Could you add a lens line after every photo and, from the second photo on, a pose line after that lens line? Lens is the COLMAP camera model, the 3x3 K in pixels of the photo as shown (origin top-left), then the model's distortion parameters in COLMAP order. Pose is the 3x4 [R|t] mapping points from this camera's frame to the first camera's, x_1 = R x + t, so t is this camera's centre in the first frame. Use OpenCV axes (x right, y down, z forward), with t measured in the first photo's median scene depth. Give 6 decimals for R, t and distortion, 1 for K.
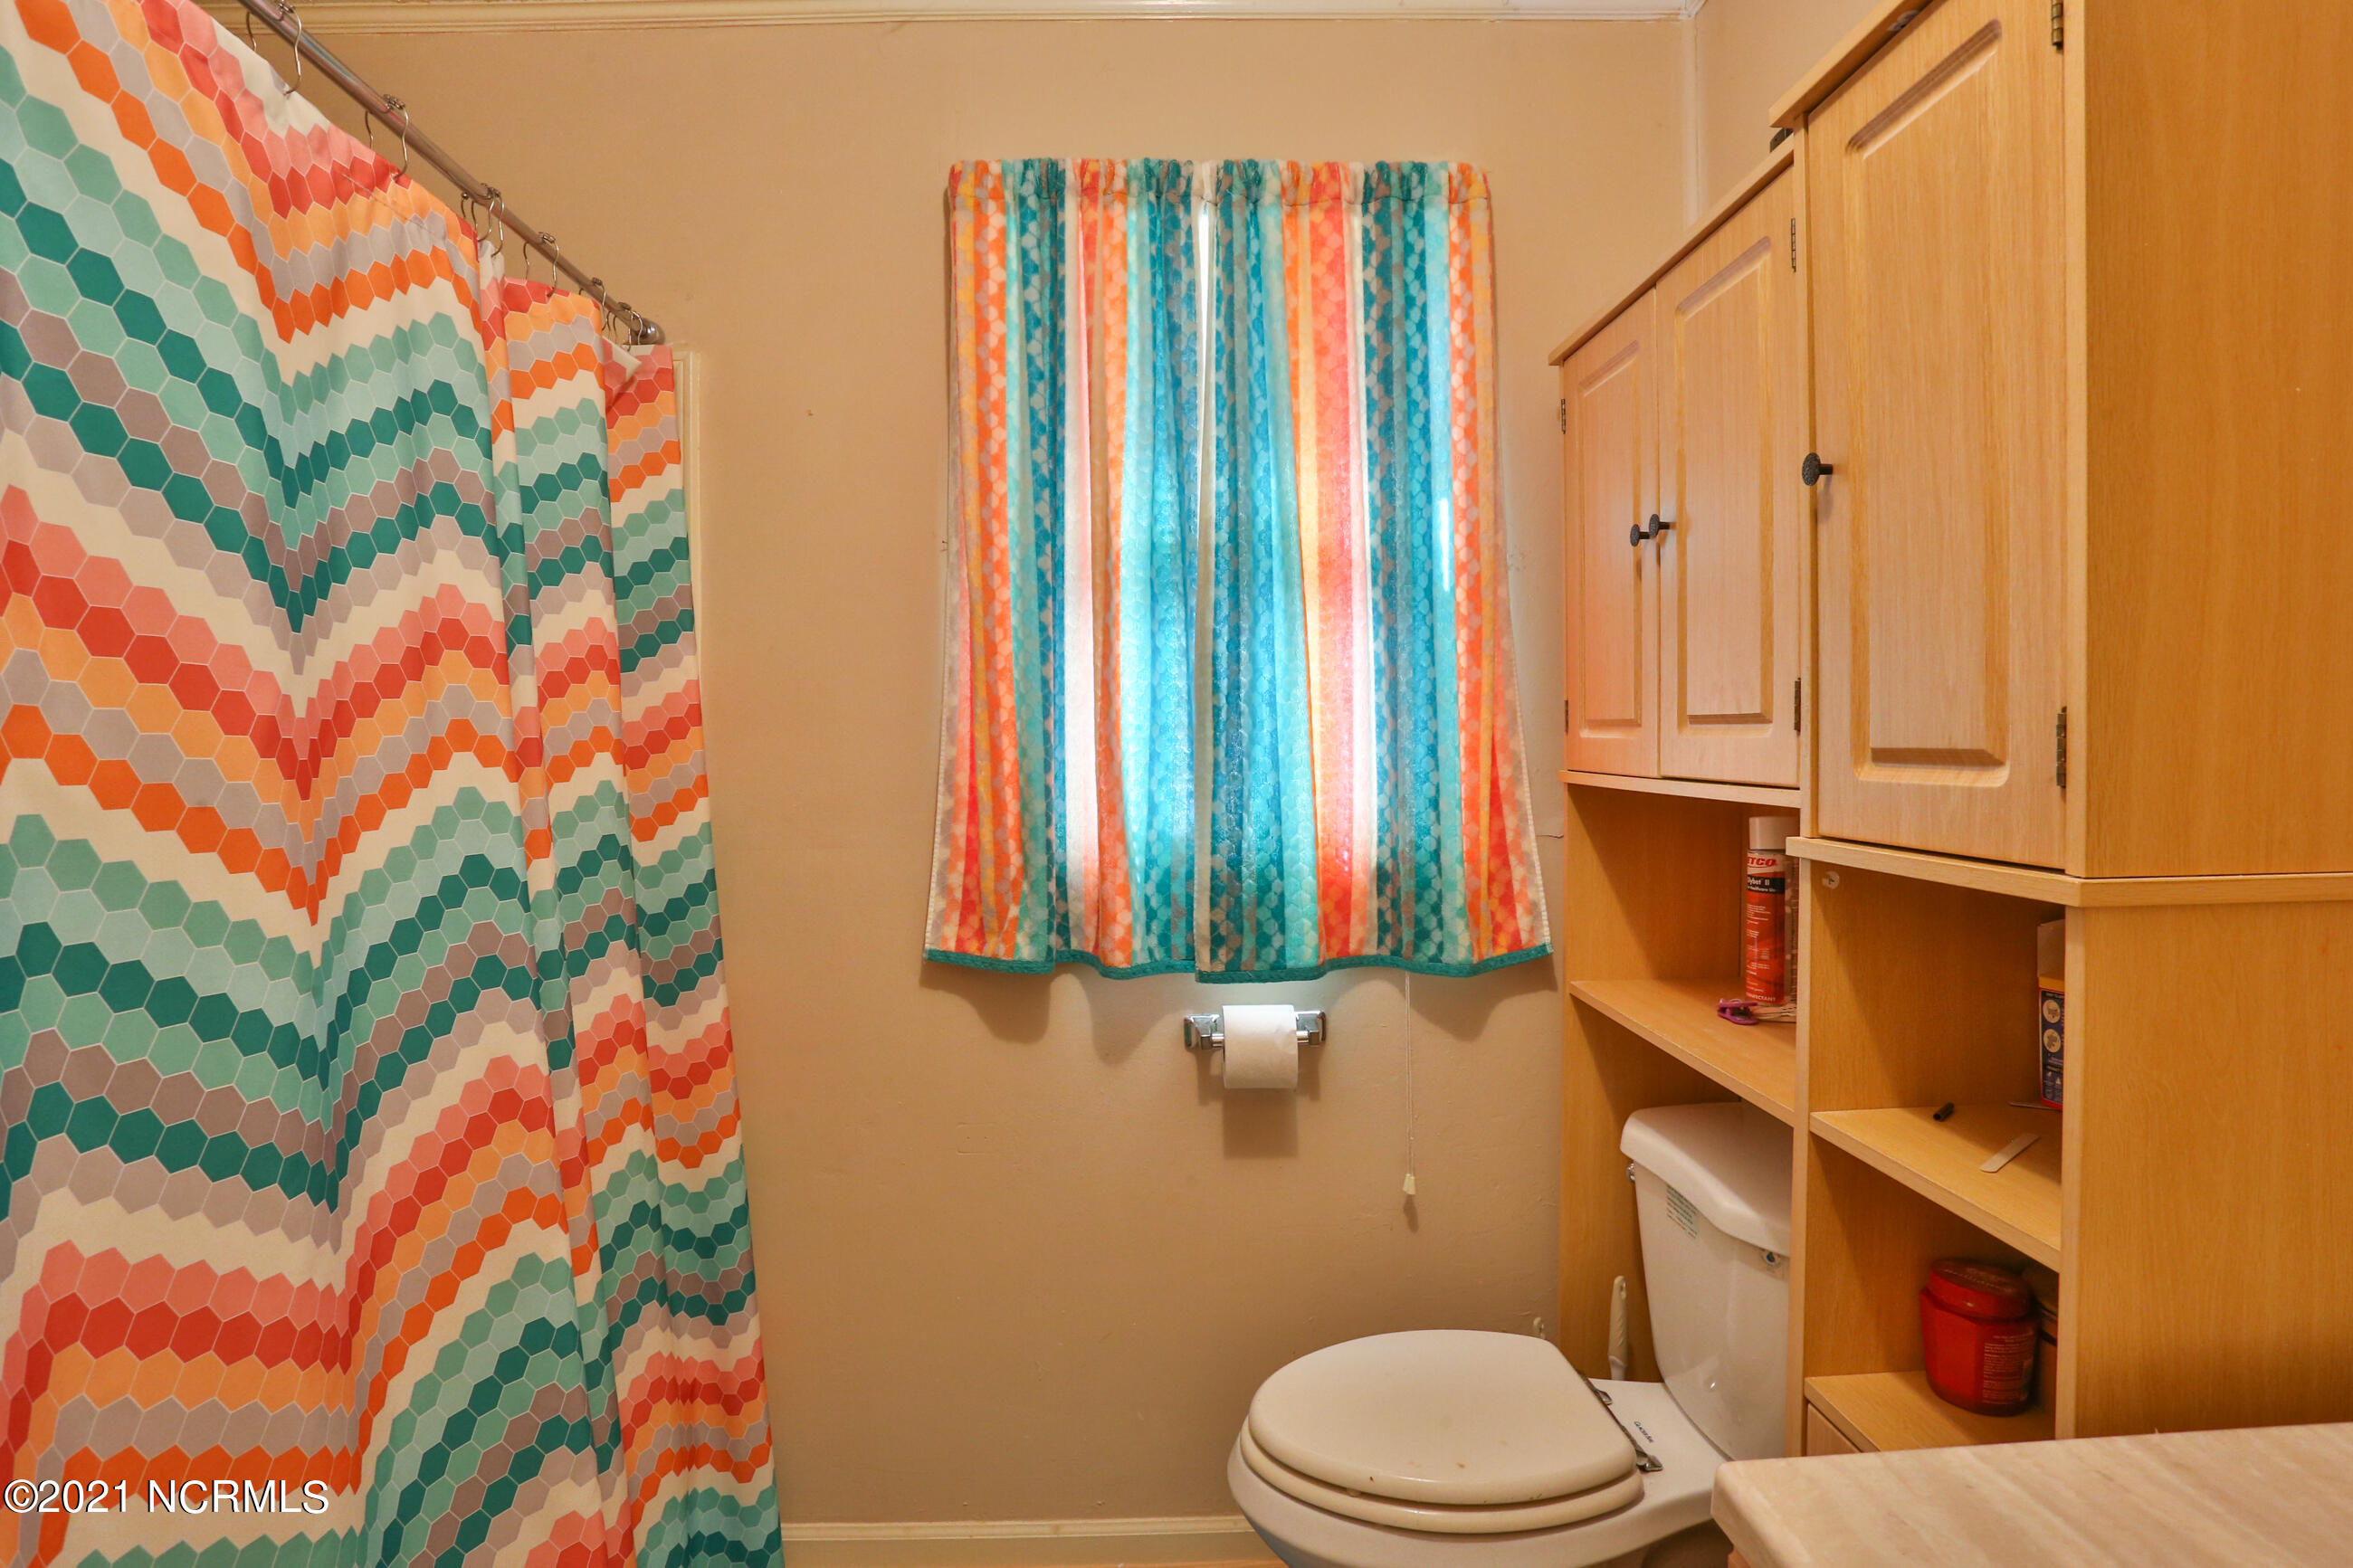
lens RADIAL K [[1209.9, 0, 1168.4], [0, 1209.9, 773.6], [0, 0, 1]] dist [-0.085642, 0.040475]
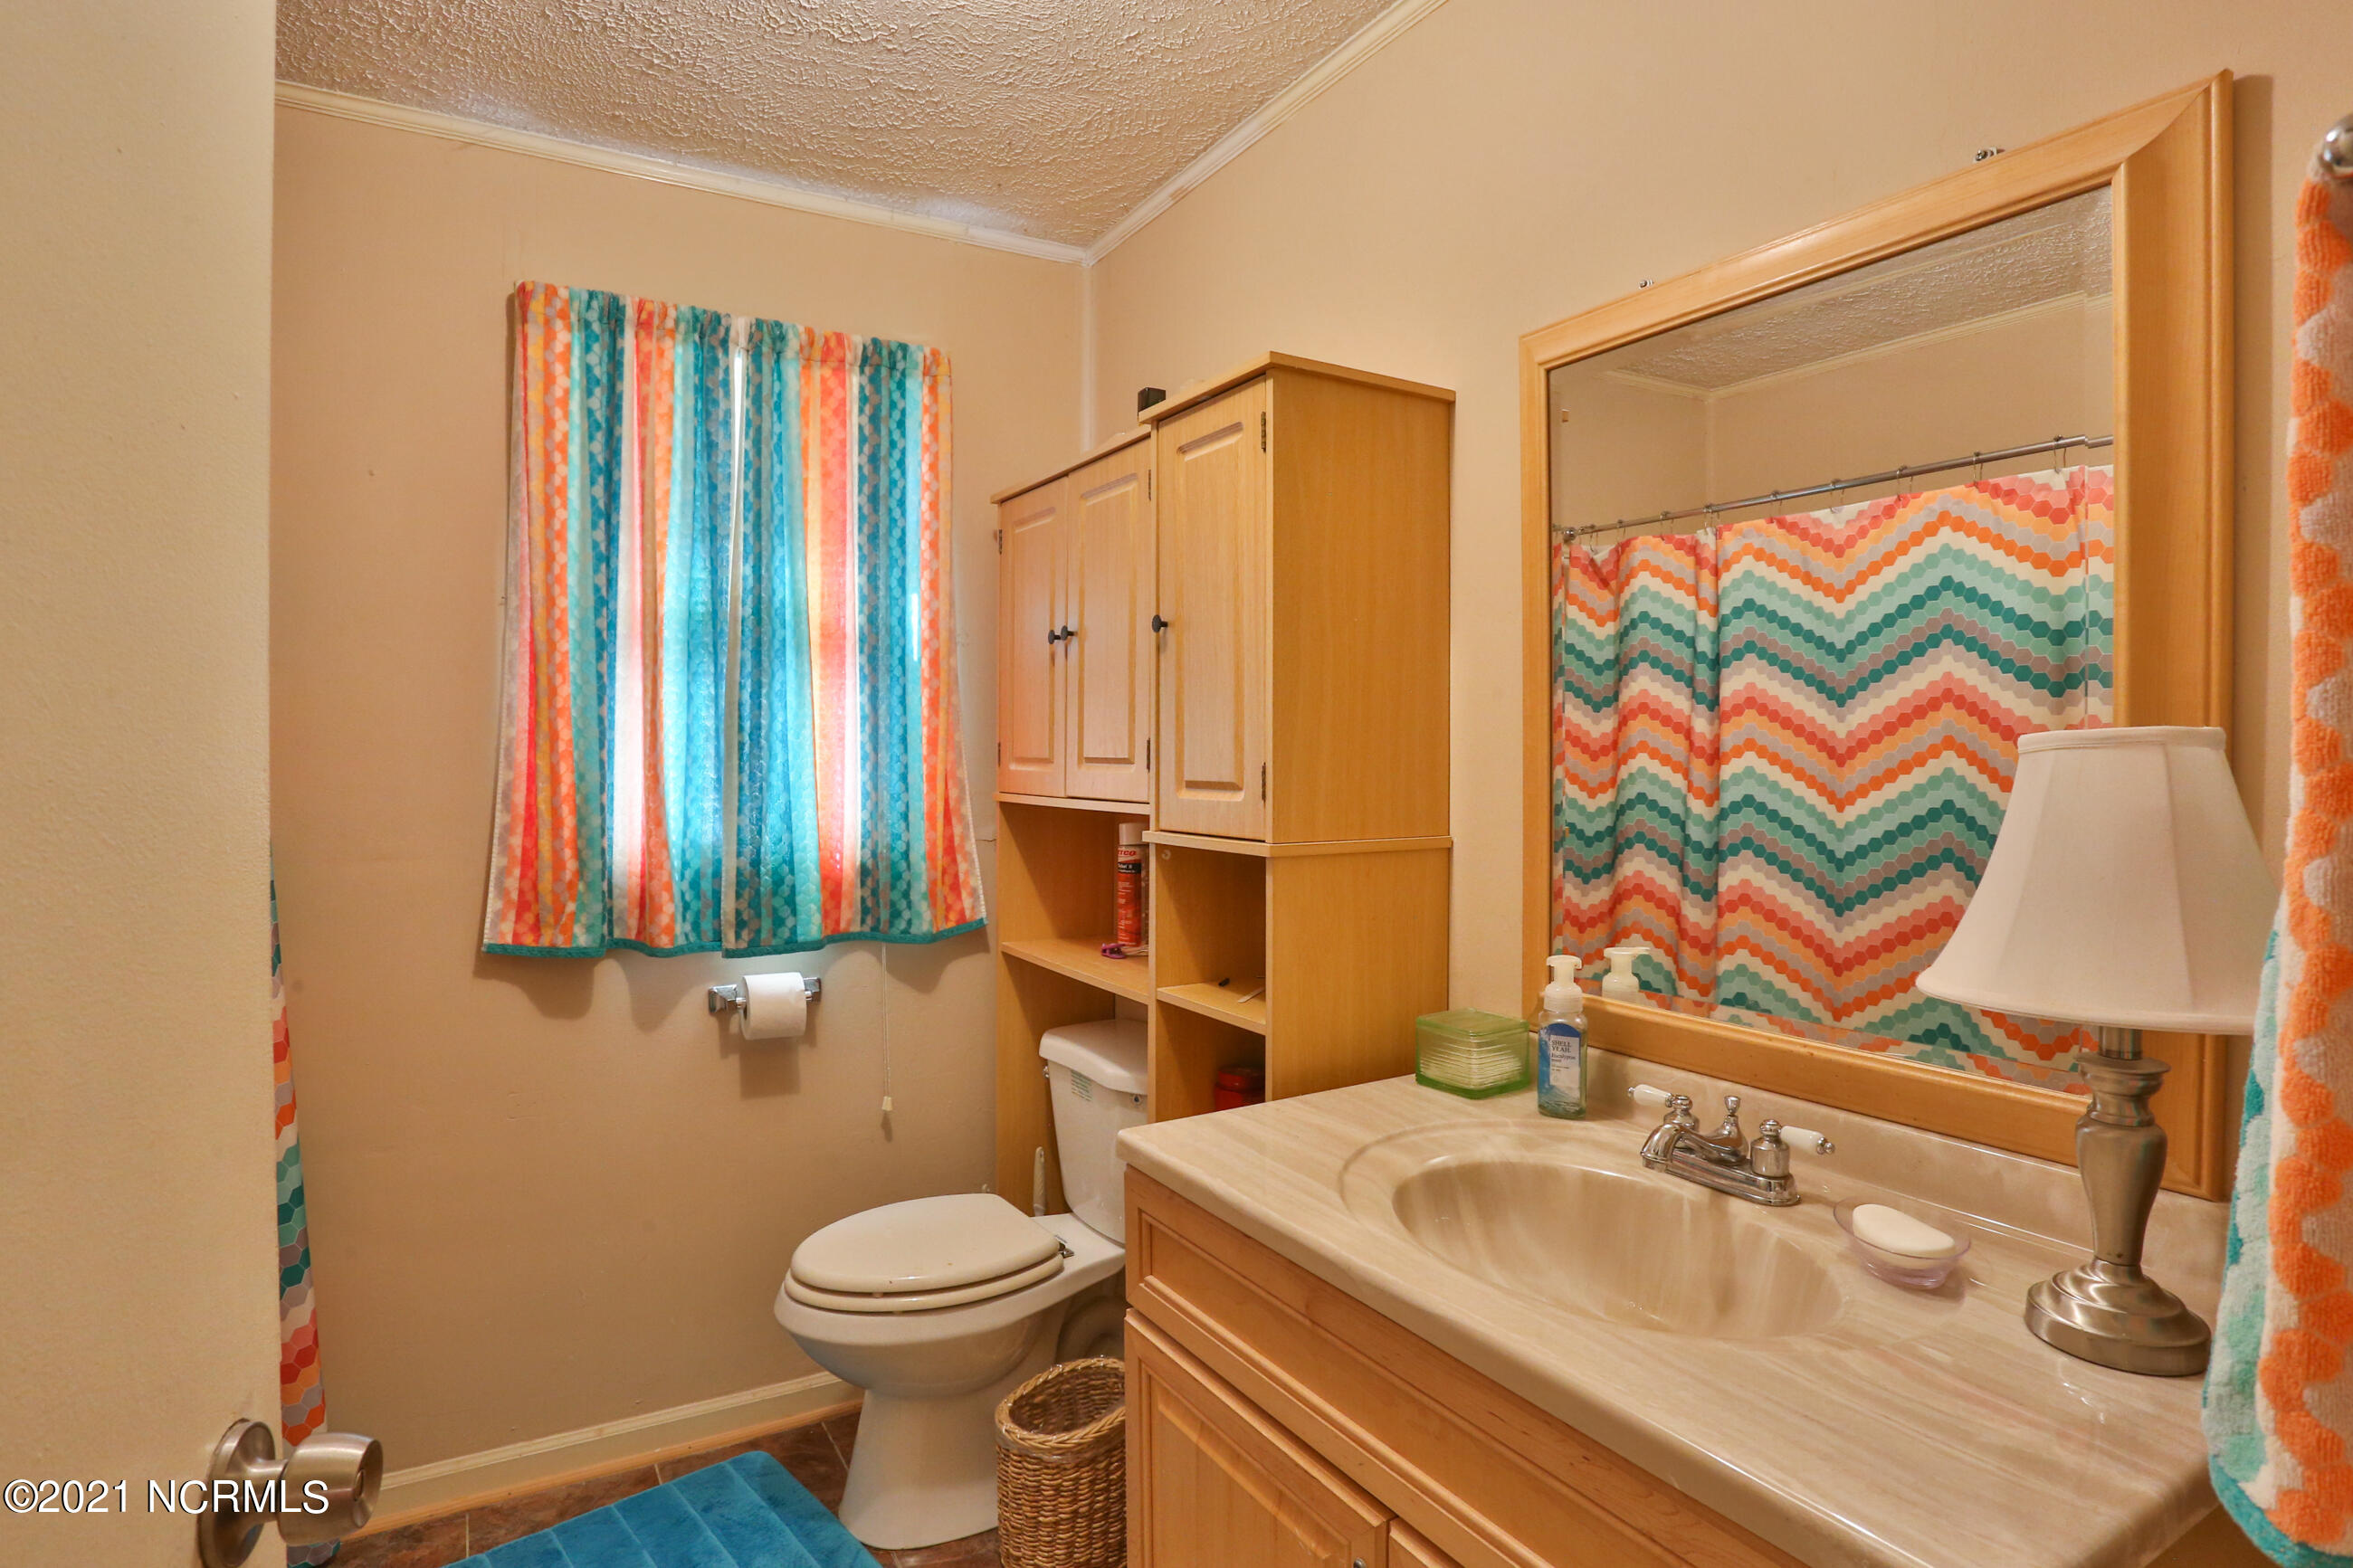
lens RADIAL K [[1209.9, 0, 1168.4], [0, 1209.9, 773.6], [0, 0, 1]] dist [-0.085642, 0.040475]
pose [[0.875613, 0.008957, 0.482930, -0.177560], [-0.000424, 0.999842, -0.017775, 0.000443], [-0.483012, 0.015359, 0.875479, -0.335939]]
